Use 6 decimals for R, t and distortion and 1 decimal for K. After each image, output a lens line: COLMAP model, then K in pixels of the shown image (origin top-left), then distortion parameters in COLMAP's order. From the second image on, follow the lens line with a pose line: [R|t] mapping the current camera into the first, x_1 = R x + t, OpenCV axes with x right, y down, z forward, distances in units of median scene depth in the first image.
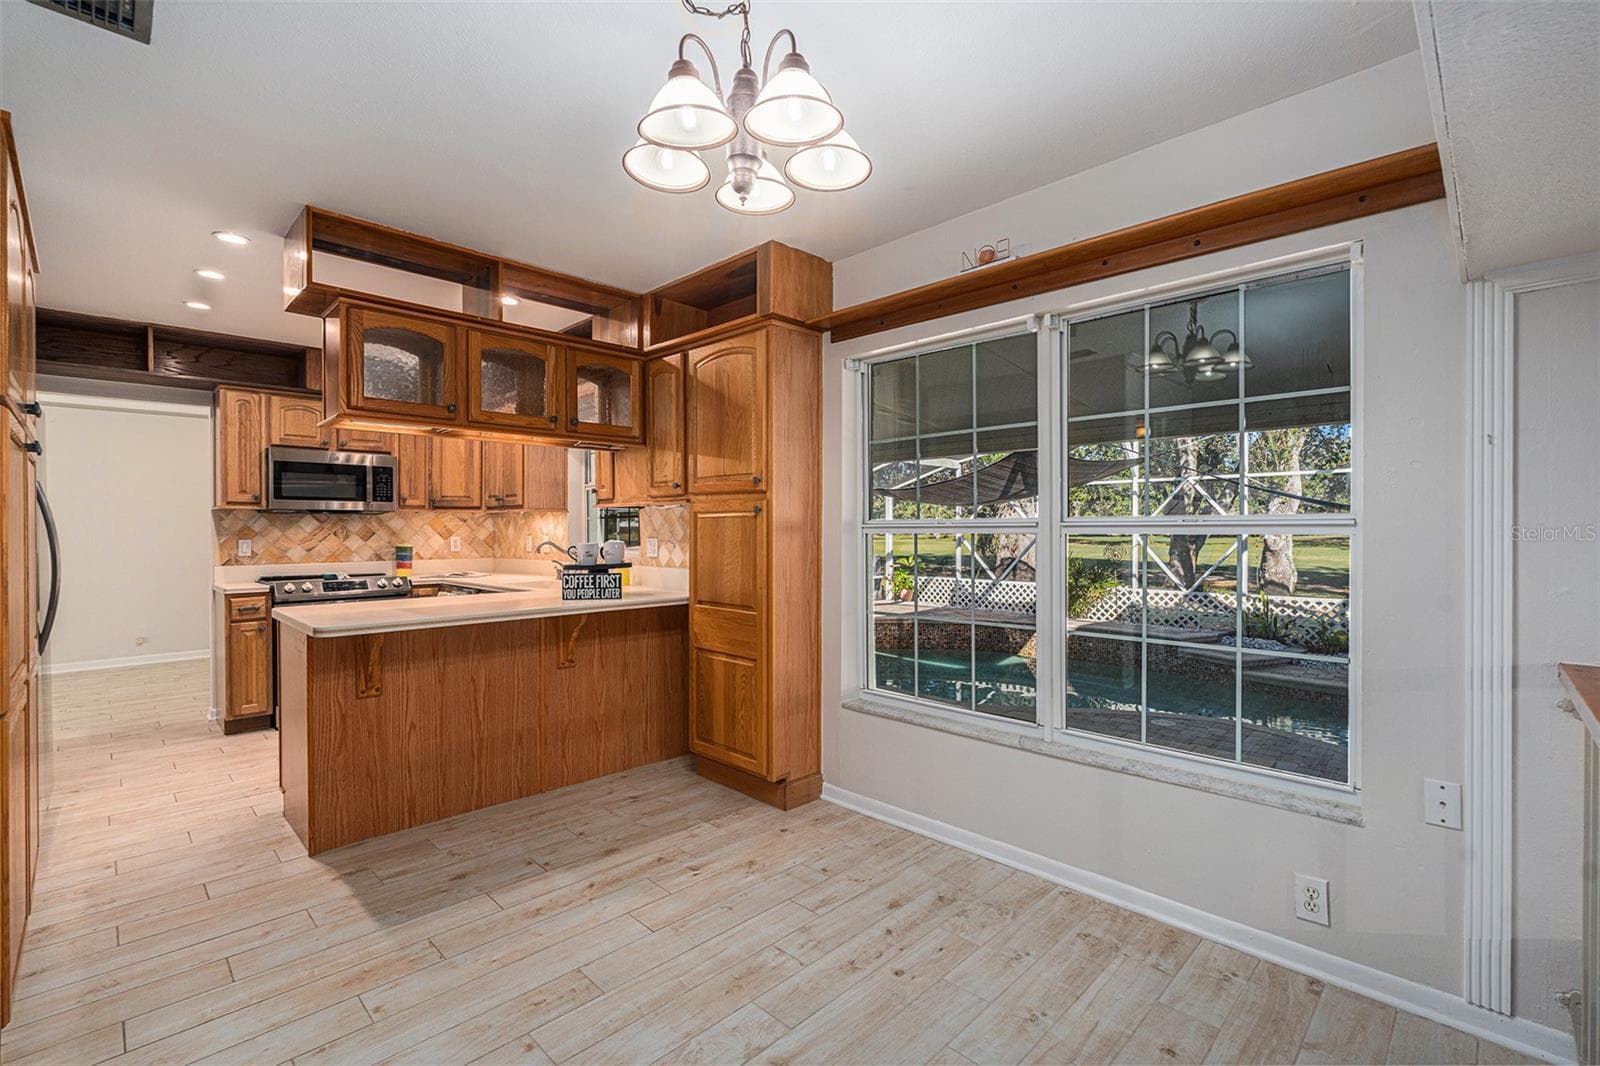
lens RADIAL K [[708.9, 0, 810.4], [0, 708.9, 534.4], [0, 0, 1]] dist [-0.000441, -0.000419]
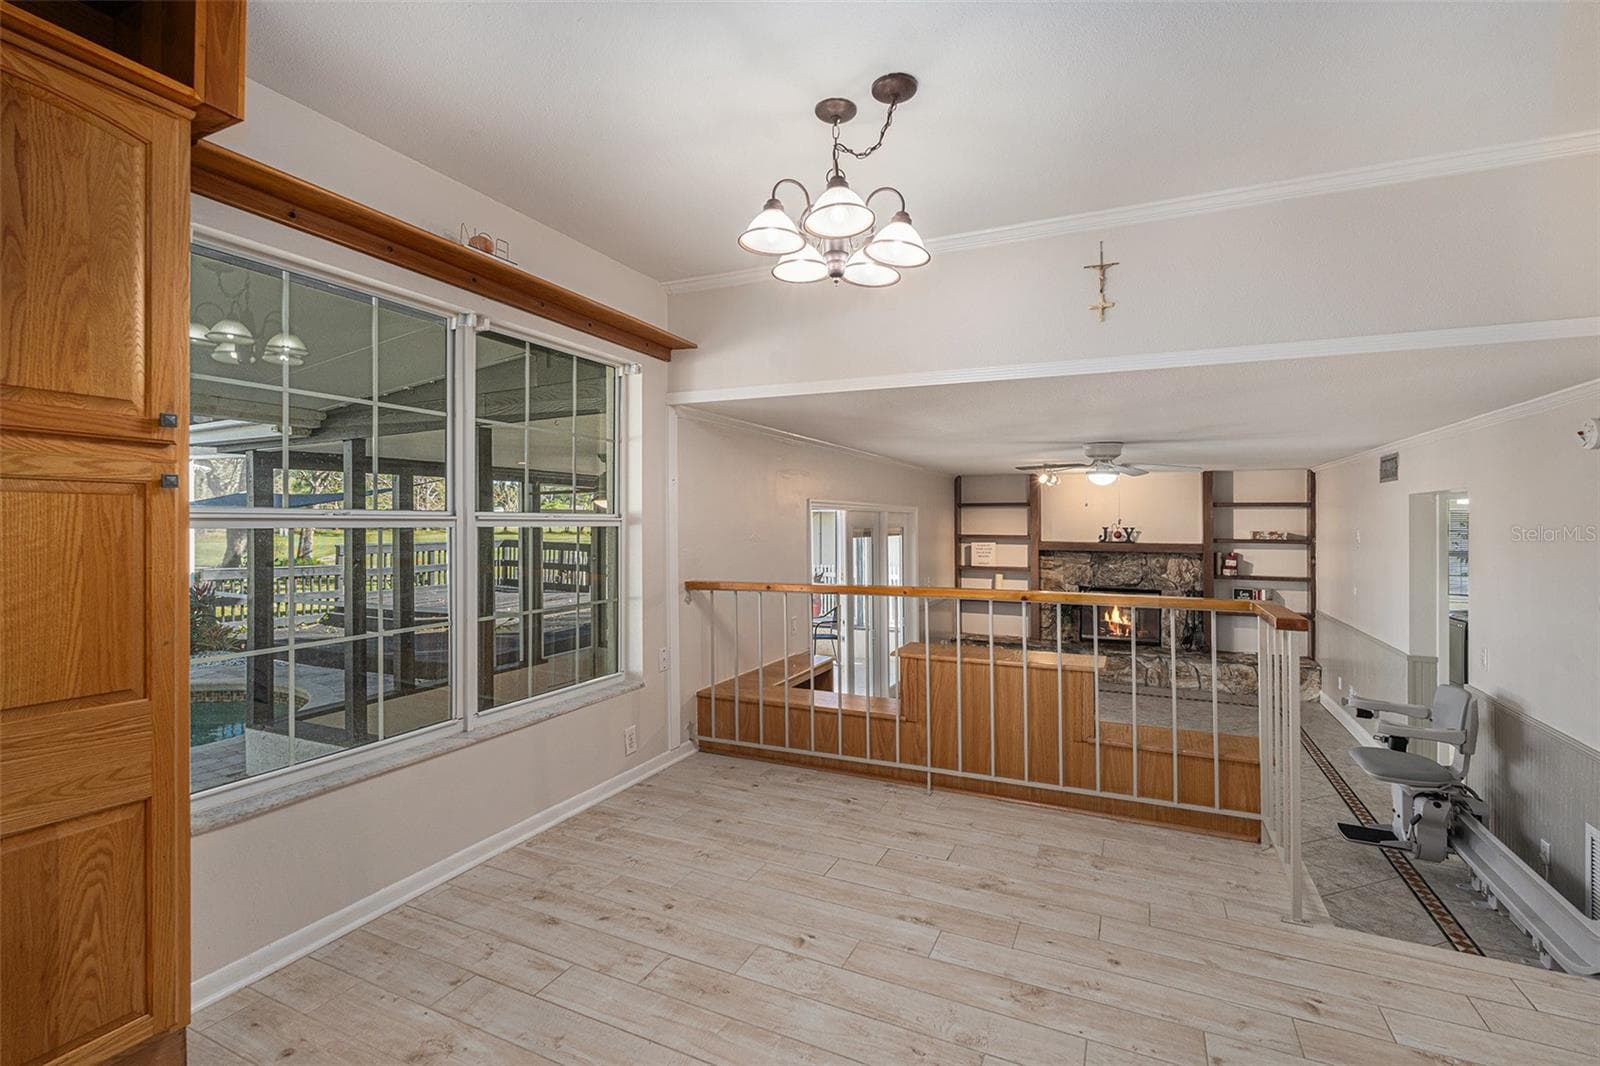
lens RADIAL K [[726.8, 0, 783.6], [0, 726.8, 510.9], [0, 0, 1]] dist [0.001758, -0.000075]
pose [[-0.310904, 0.015094, 0.950321, -0.892982], [0.005853, 0.999885, -0.013966, -0.007806], [-0.950423, 0.001221, -0.310957, 0.991943]]
